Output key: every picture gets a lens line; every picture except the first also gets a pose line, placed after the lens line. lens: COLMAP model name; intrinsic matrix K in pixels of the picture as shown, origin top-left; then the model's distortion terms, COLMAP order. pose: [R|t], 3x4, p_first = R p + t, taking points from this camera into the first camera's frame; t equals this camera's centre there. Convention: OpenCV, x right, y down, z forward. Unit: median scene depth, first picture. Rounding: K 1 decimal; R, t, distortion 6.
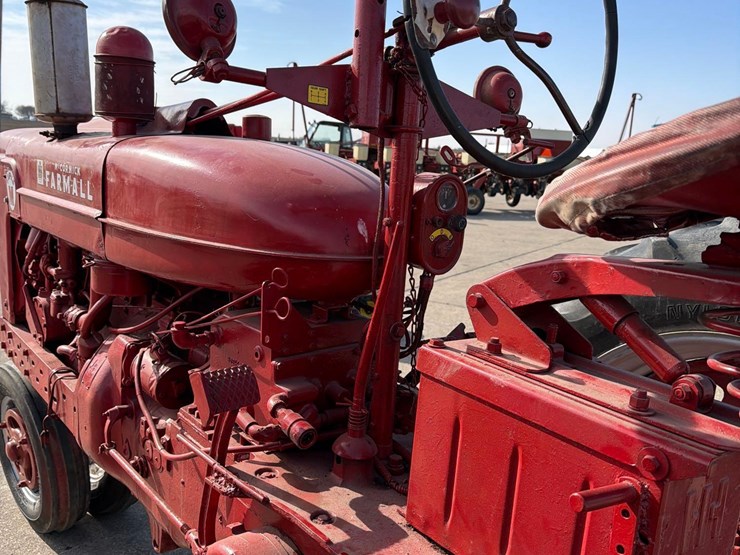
lens RADIAL K [[680.0, 0, 371.3], [0, 680.0, 279.7], [0, 0, 1]] dist [0.161714, -0.371797]
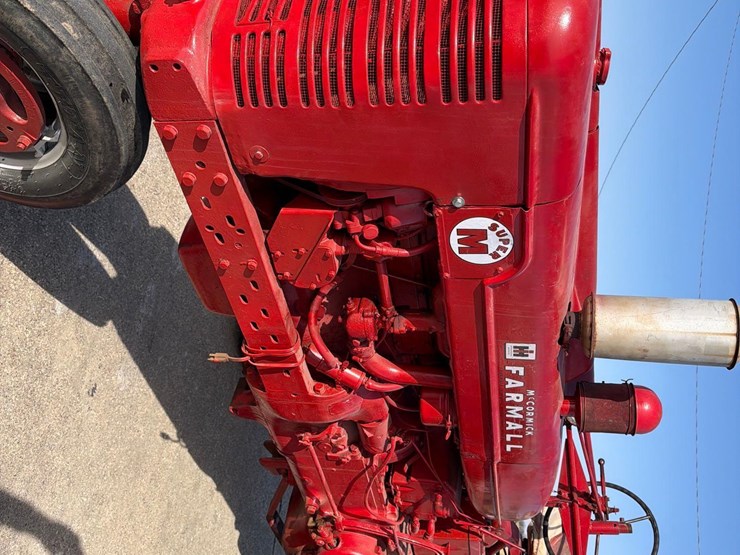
lens RADIAL K [[699.6, 0, 369.3], [0, 699.6, 275.4], [0, 0, 1]] dist [0.062205, -0.135107]
pose [[0.273049, -0.120925, 0.954369, -2.126495], [-0.942831, 0.163419, 0.290455, -0.391665], [-0.191085, -0.979118, -0.069391, 1.898160]]
